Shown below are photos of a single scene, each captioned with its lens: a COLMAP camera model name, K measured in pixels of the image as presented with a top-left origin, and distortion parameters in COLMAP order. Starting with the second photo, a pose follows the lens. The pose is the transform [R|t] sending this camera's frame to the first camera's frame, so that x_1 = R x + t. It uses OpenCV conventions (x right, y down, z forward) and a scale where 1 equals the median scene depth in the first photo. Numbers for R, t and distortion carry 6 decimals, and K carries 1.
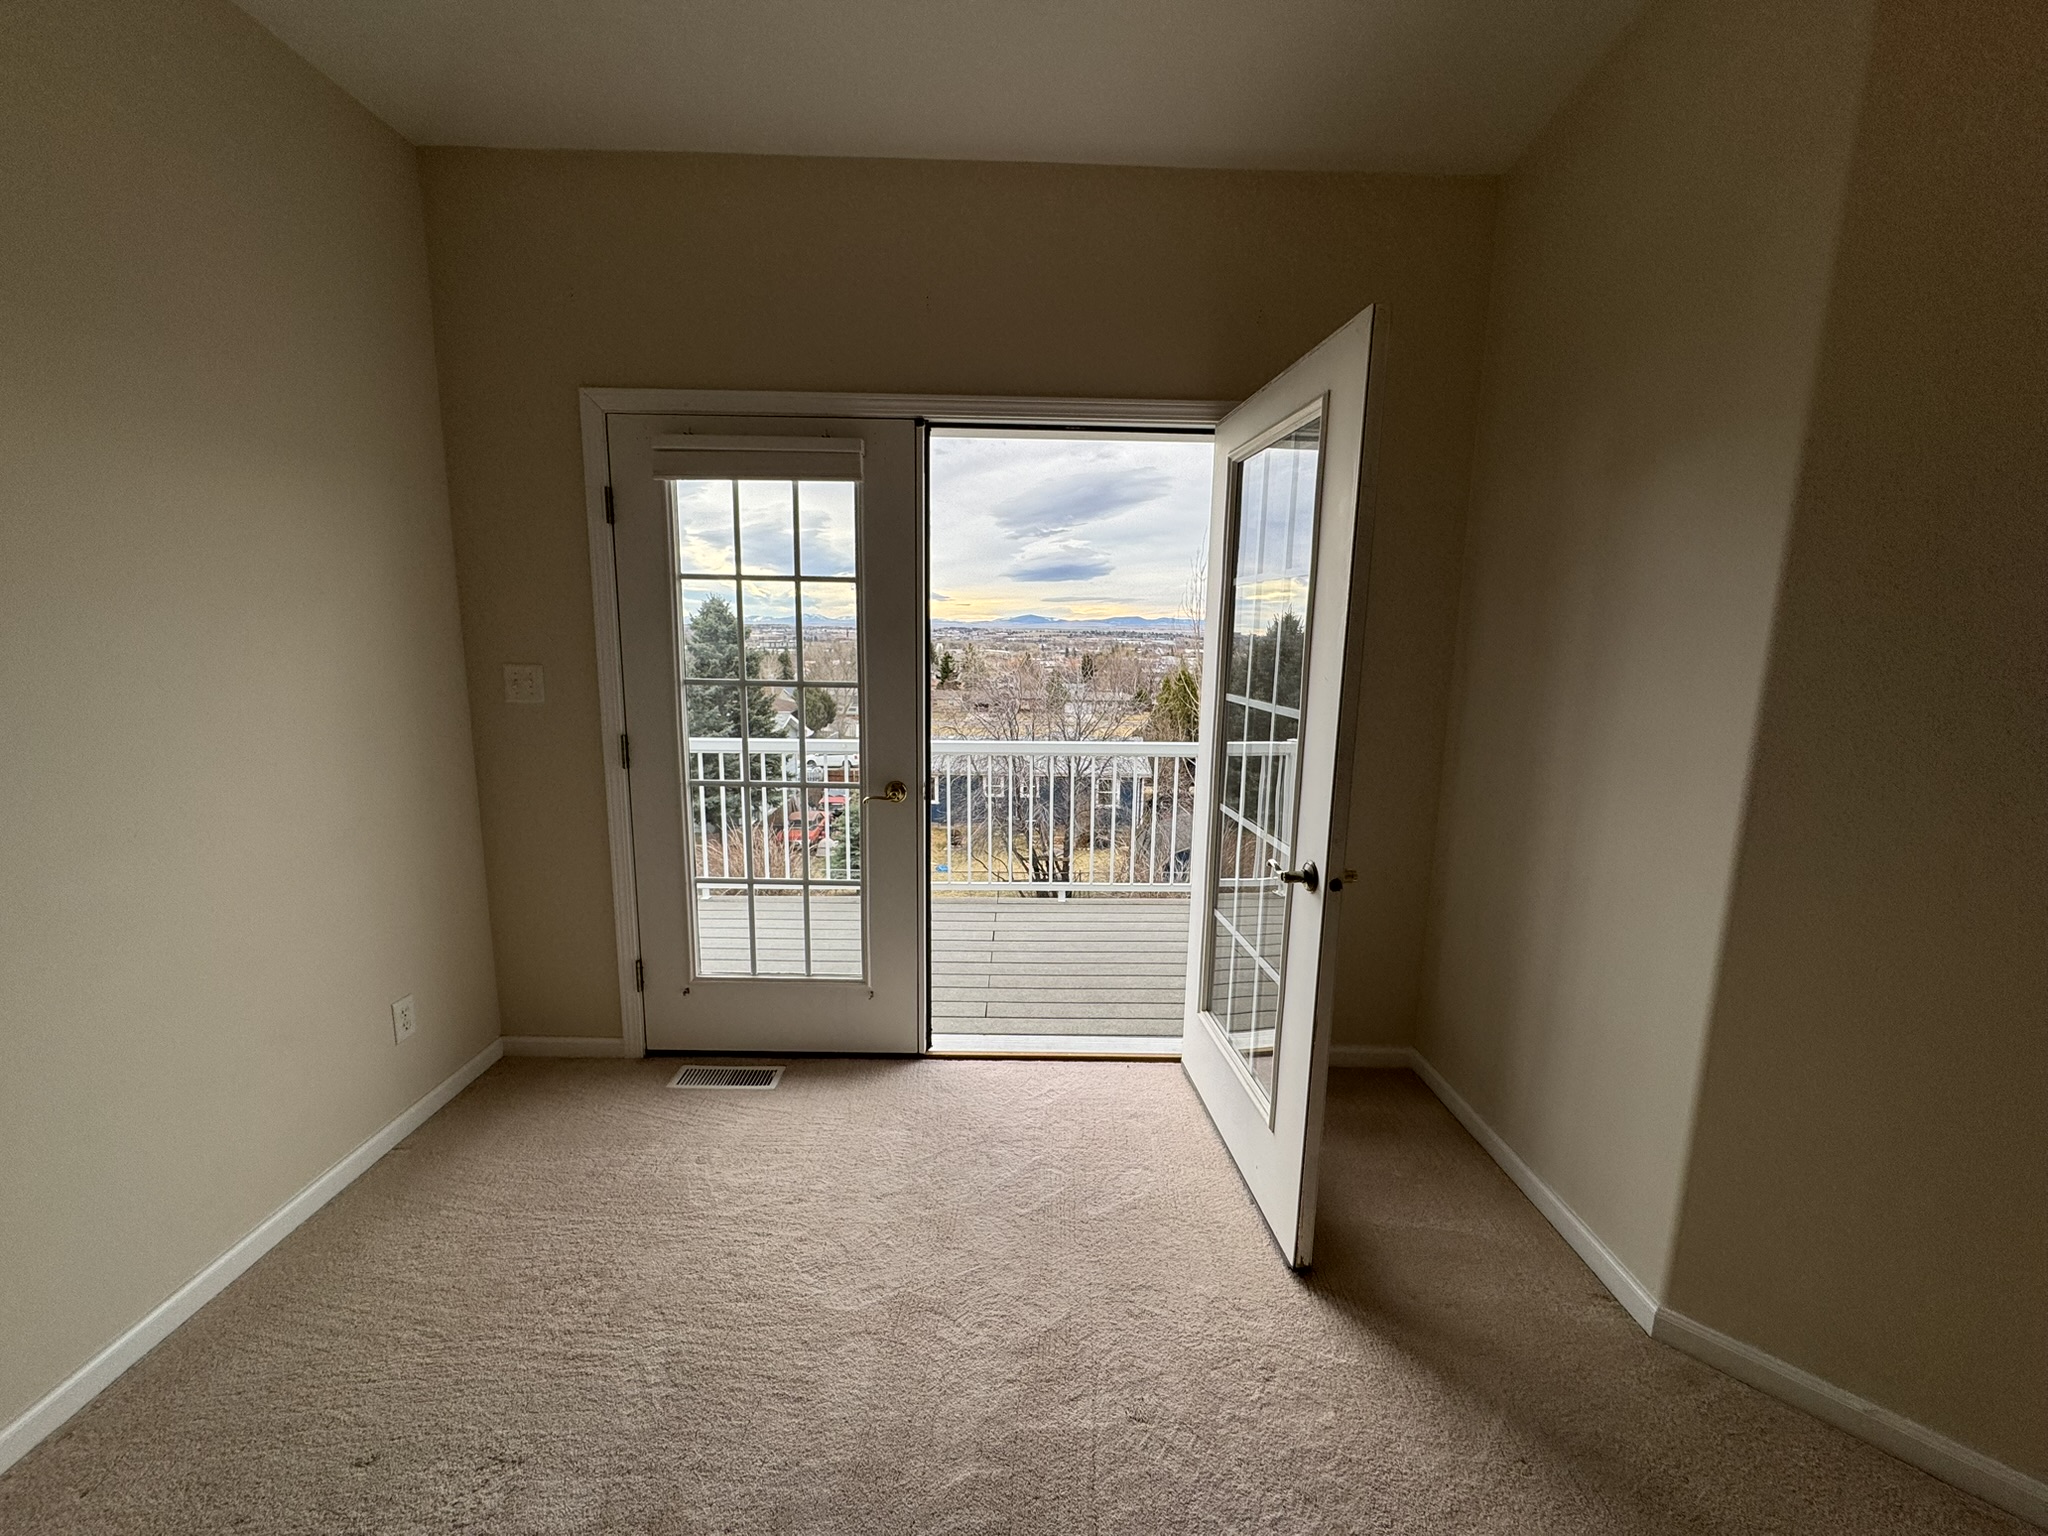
lens RADIAL K [[834.1, 0, 1024.7], [0, 834.1, 761.0], [0, 0, 1]] dist [-0.001161, 0.000102]
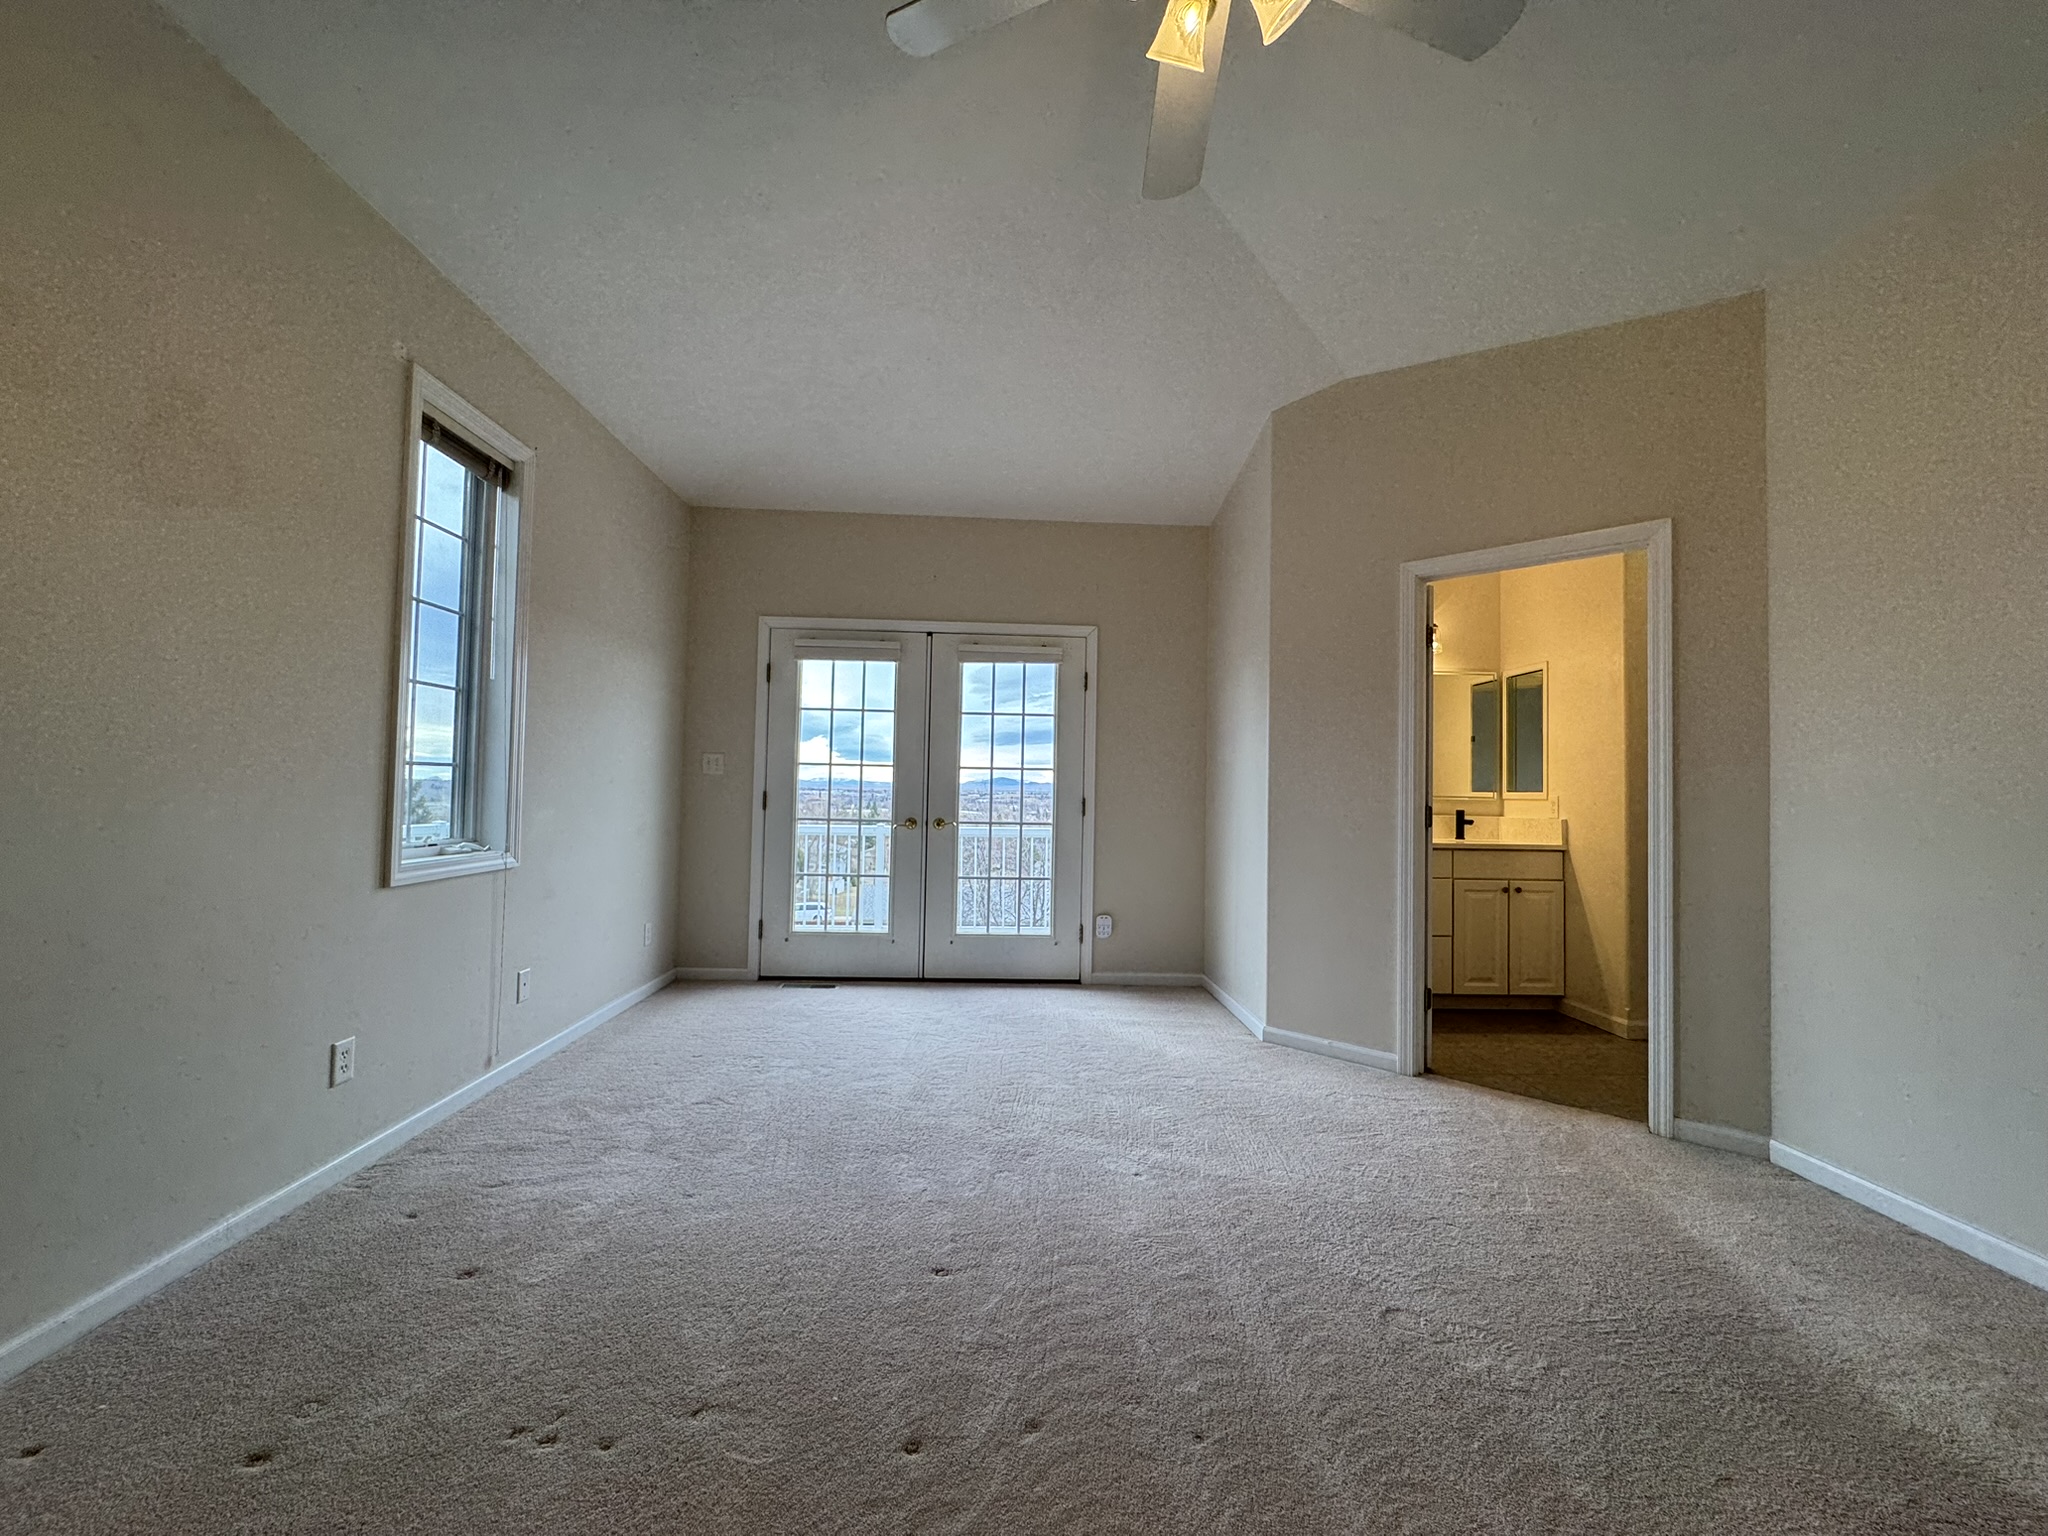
lens RADIAL K [[815.9, 0, 1026.7], [0, 815.9, 769.2], [0, 0, 1]] dist [-0.002730, 0.000398]
pose [[0.999138, 0.007430, 0.040852, 0.027285], [0.000593, 0.981204, -0.192973, 0.272198], [-0.041518, 0.192830, 0.980353, -0.817034]]
